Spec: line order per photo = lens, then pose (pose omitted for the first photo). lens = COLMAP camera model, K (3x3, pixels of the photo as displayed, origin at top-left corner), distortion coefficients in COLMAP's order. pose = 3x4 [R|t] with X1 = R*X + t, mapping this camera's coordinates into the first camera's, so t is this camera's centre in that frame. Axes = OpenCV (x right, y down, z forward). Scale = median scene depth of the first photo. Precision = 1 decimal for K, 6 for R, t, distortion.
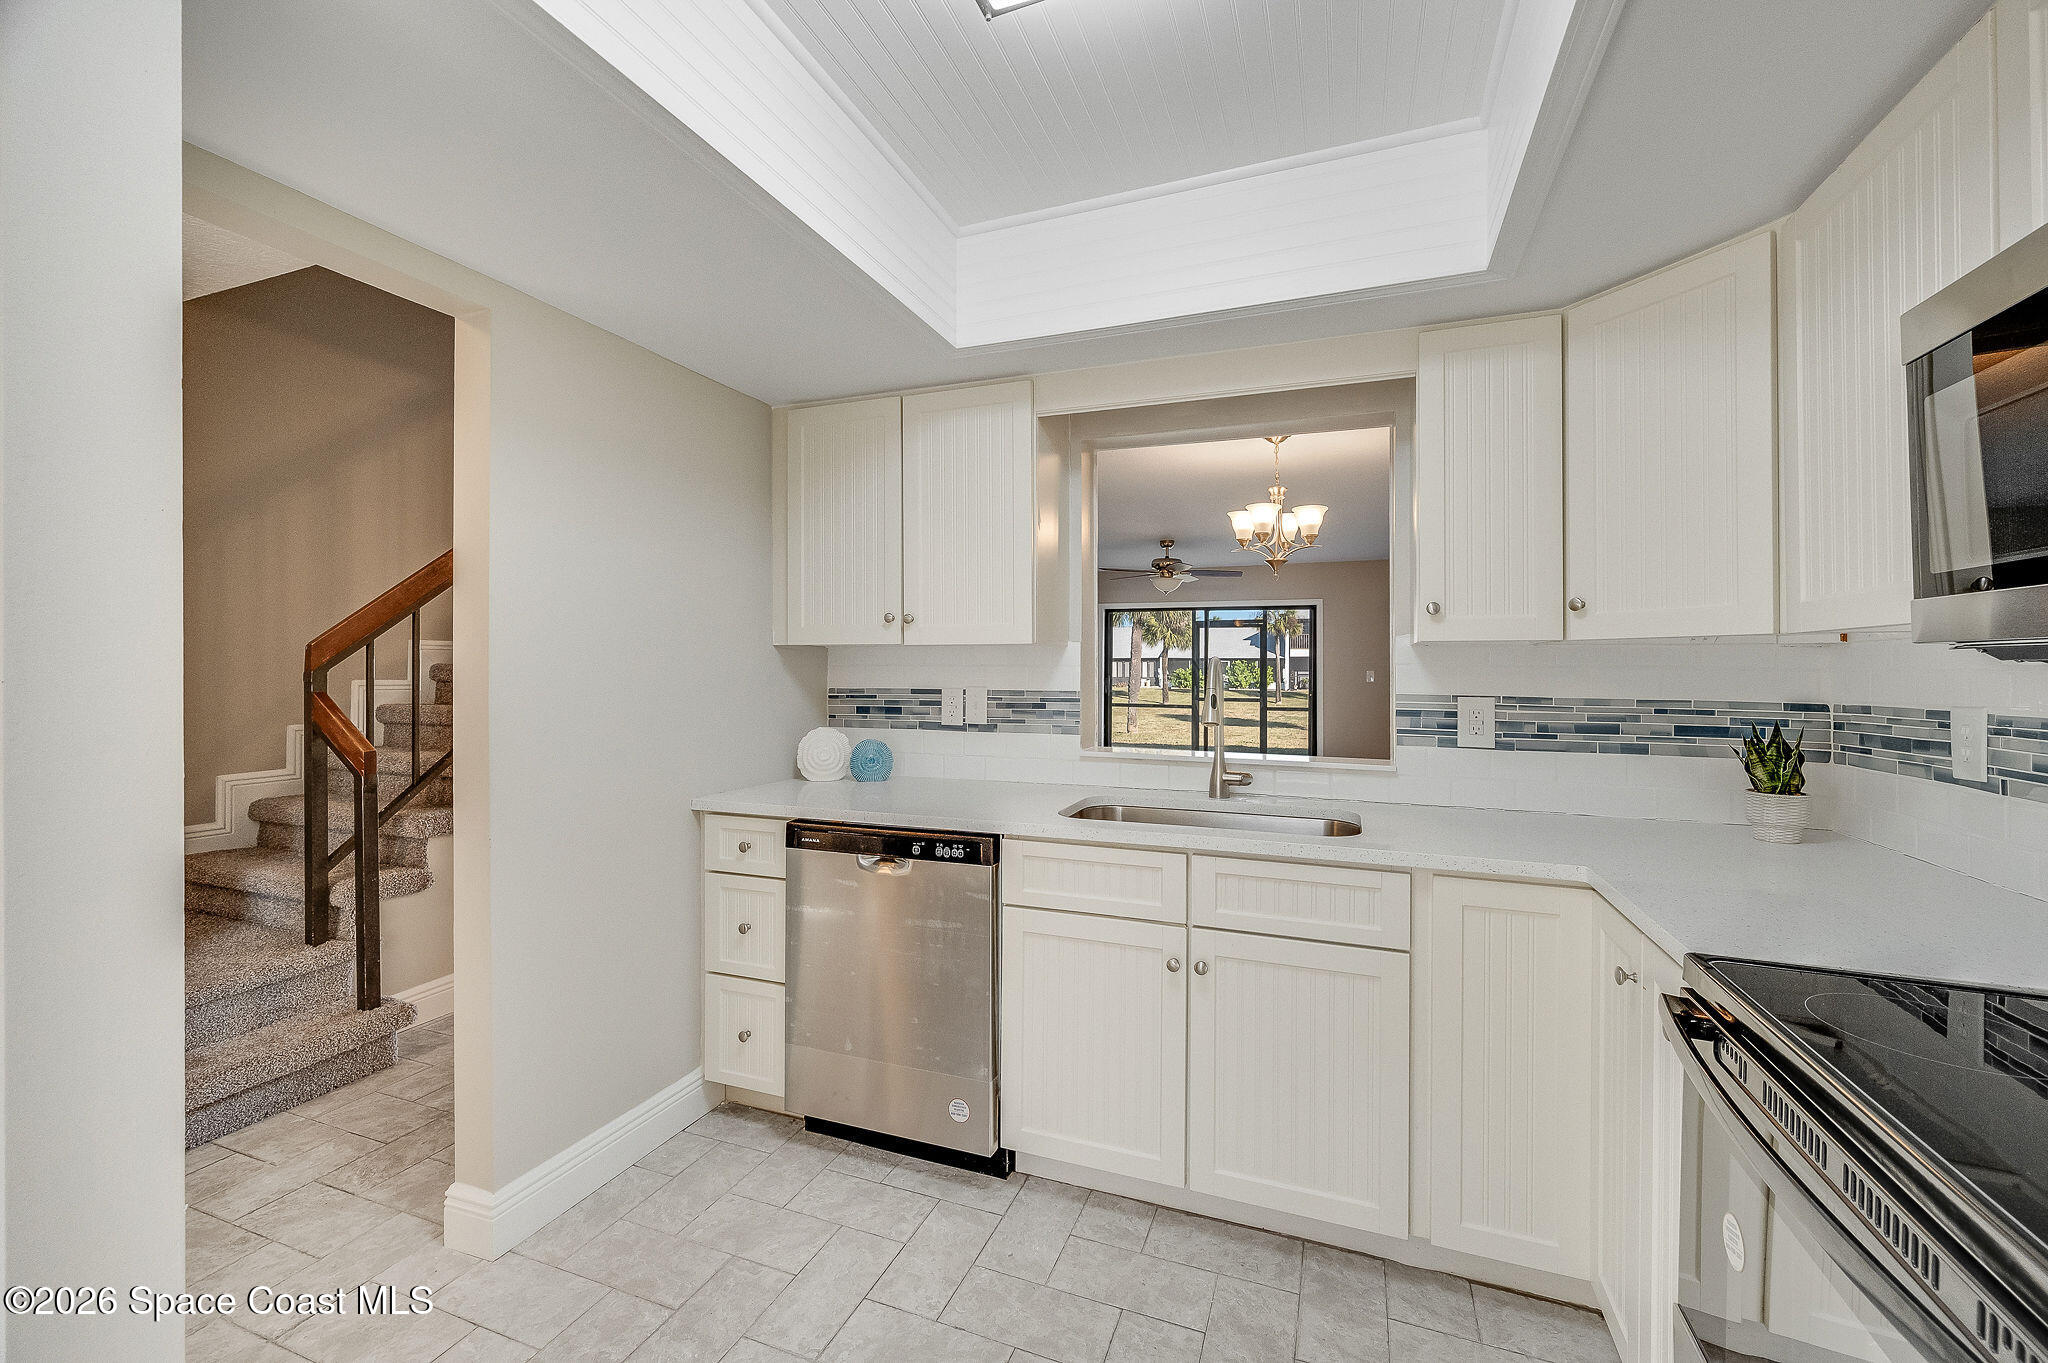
lens RADIAL K [[827.3, 0, 1033.7], [0, 827.3, 663.9], [0, 0, 1]] dist [0.000244, 0.000465]
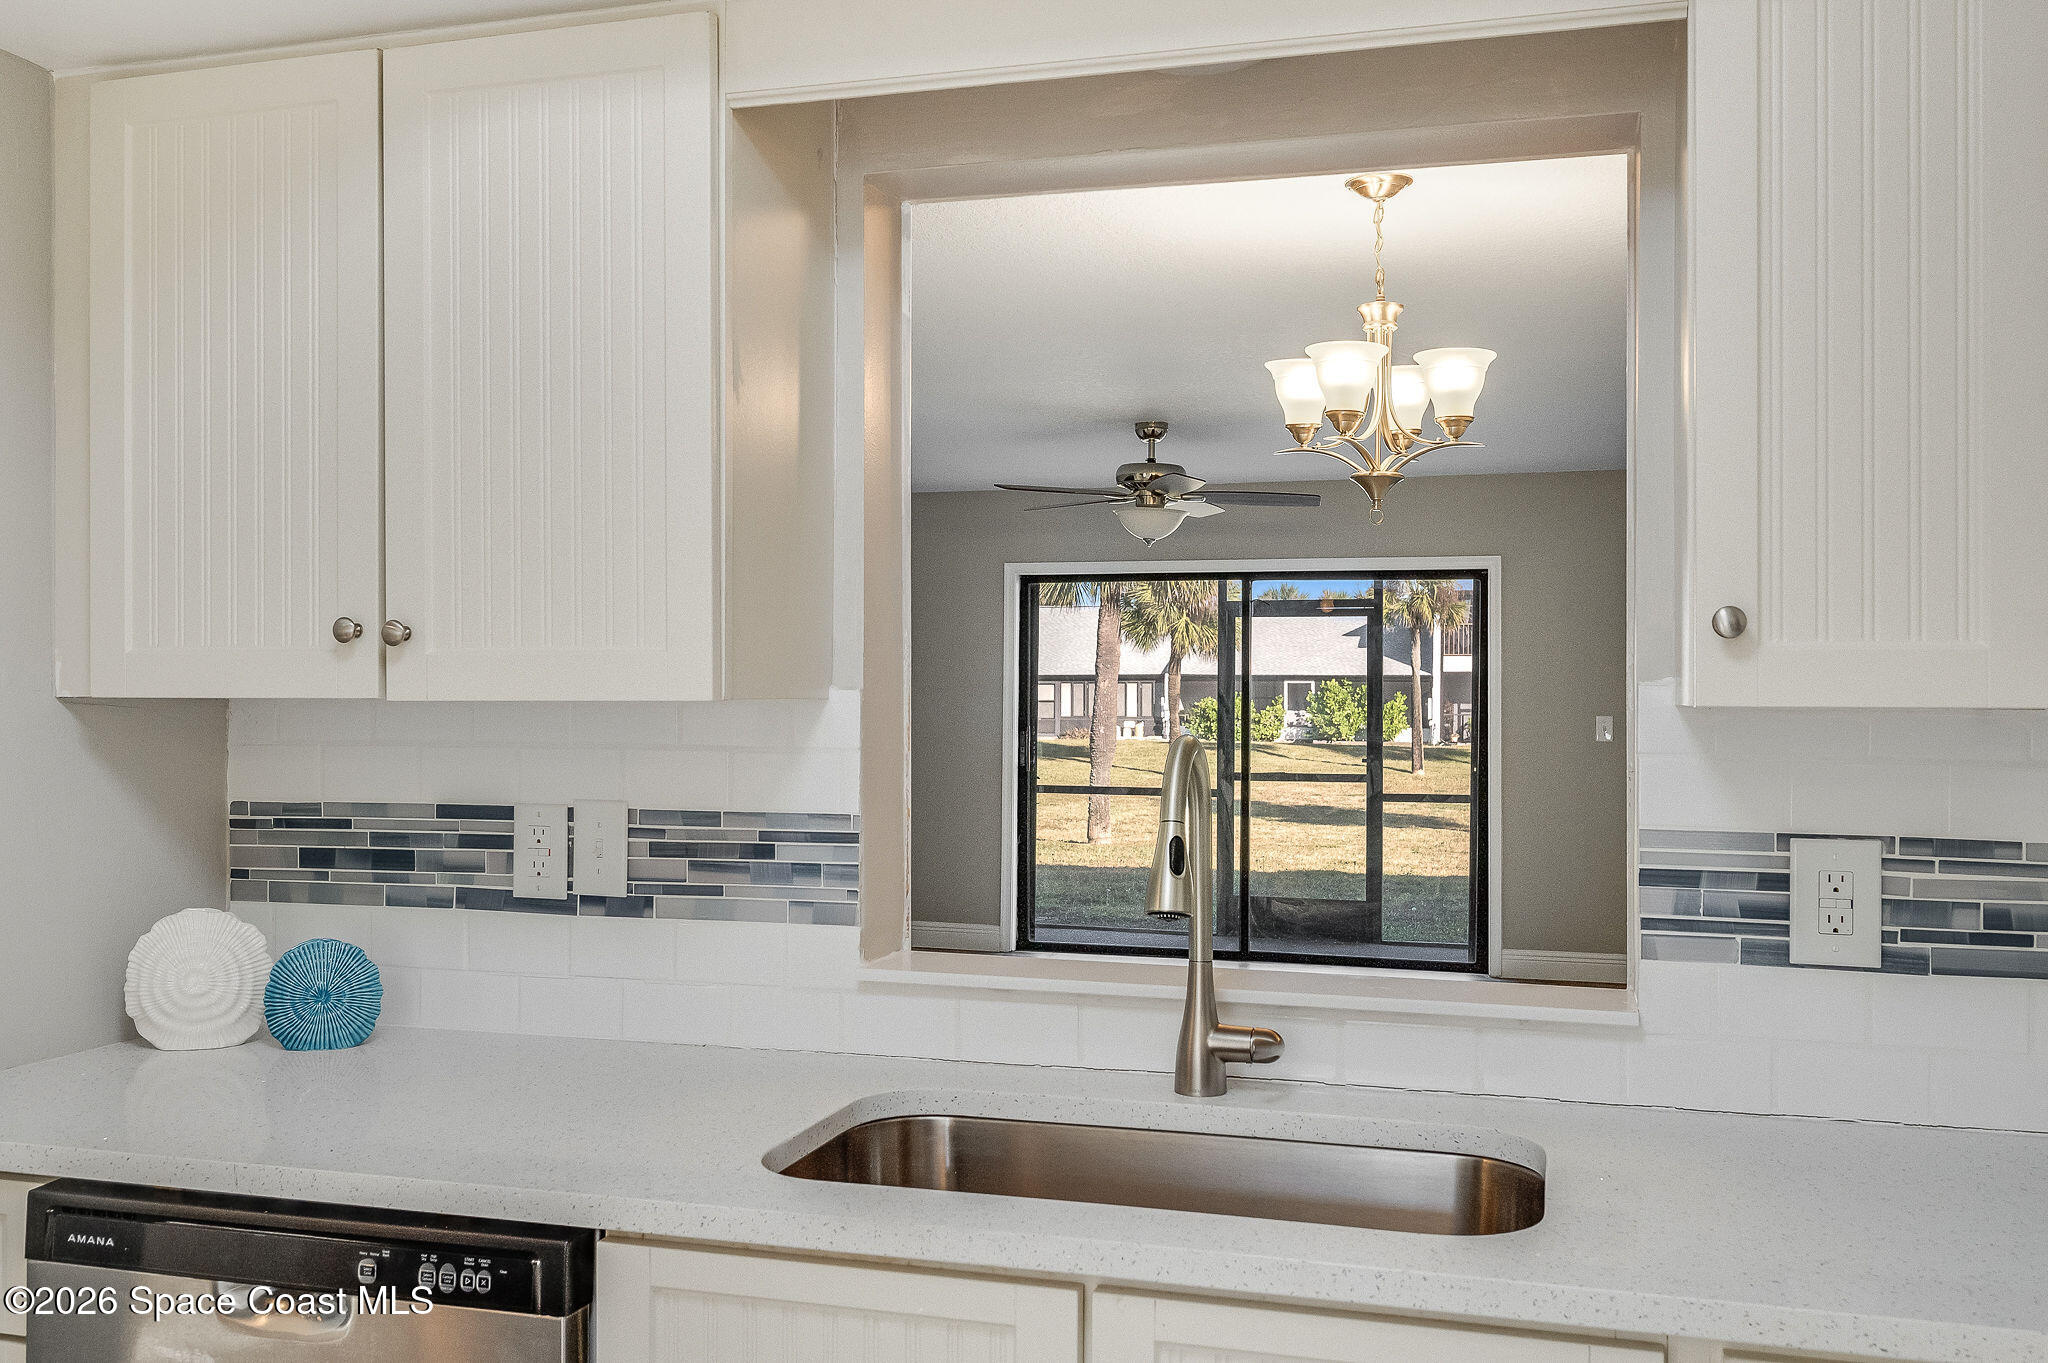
lens RADIAL K [[1801.8, 0, 1020.9], [0, 1801.8, 695.6], [0, 0, 1]] dist [-0.004820, 0.005088]
pose [[0.997601, -0.001021, 0.069218, 0.081373], [0.000608, 0.999982, 0.005995, -0.031482], [-0.069223, -0.005938, 0.997584, 0.158334]]
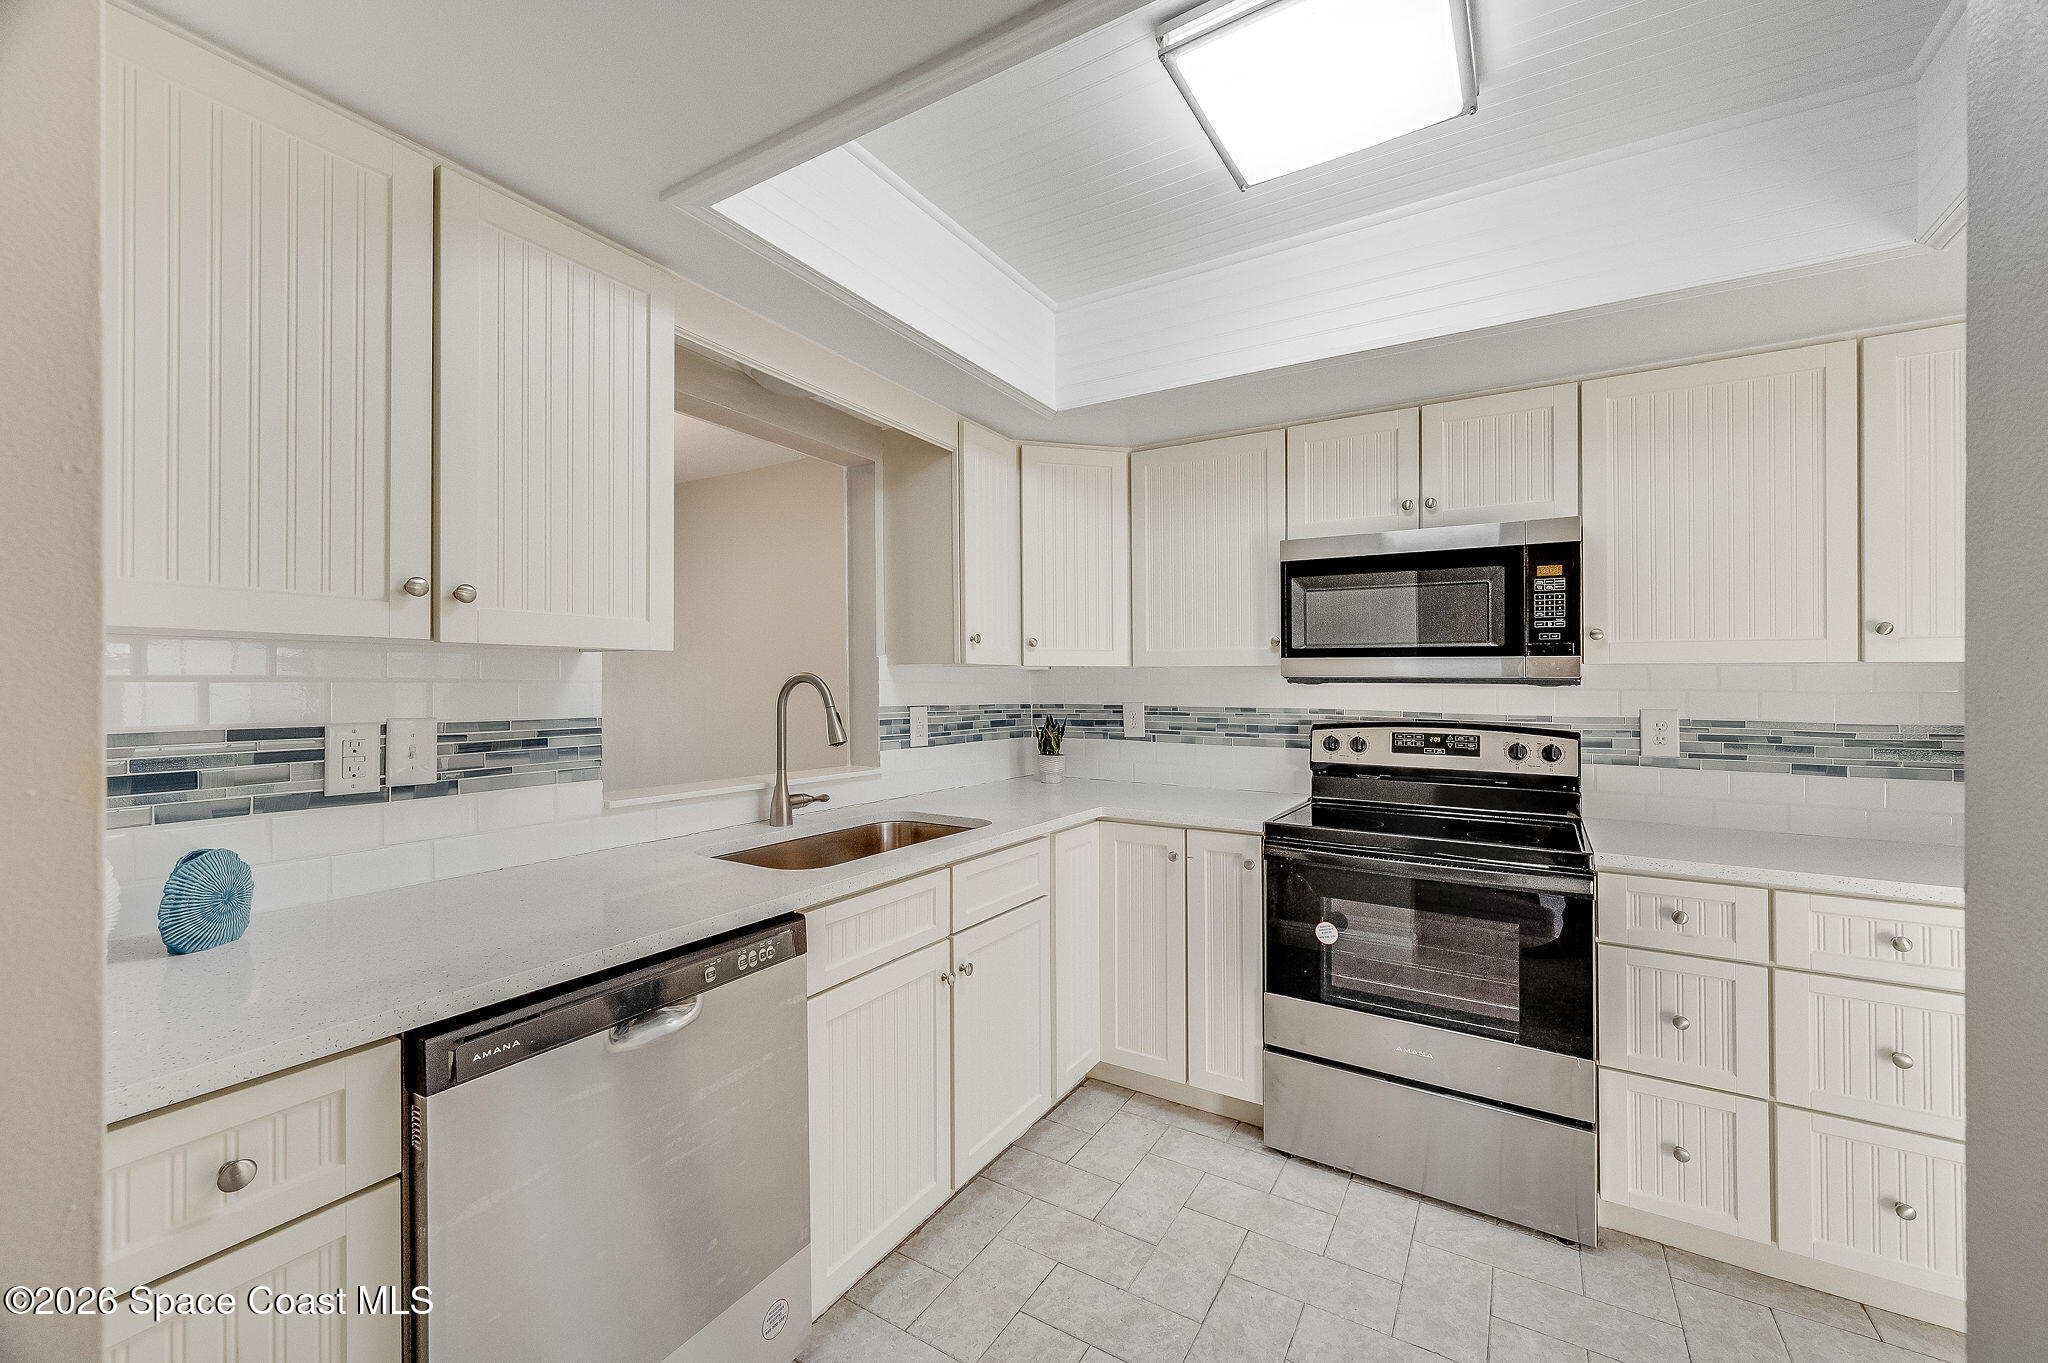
lens RADIAL K [[815.4, 0, 1035.1], [0, 815.4, 675.0], [0, 0, 1]] dist [0.003253, -0.000109]
pose [[0.175978, 0.007034, 0.984369, -0.625353], [-0.009263, 0.999942, -0.005489, -0.003185], [-0.984351, -0.008152, 0.176033, 0.565626]]
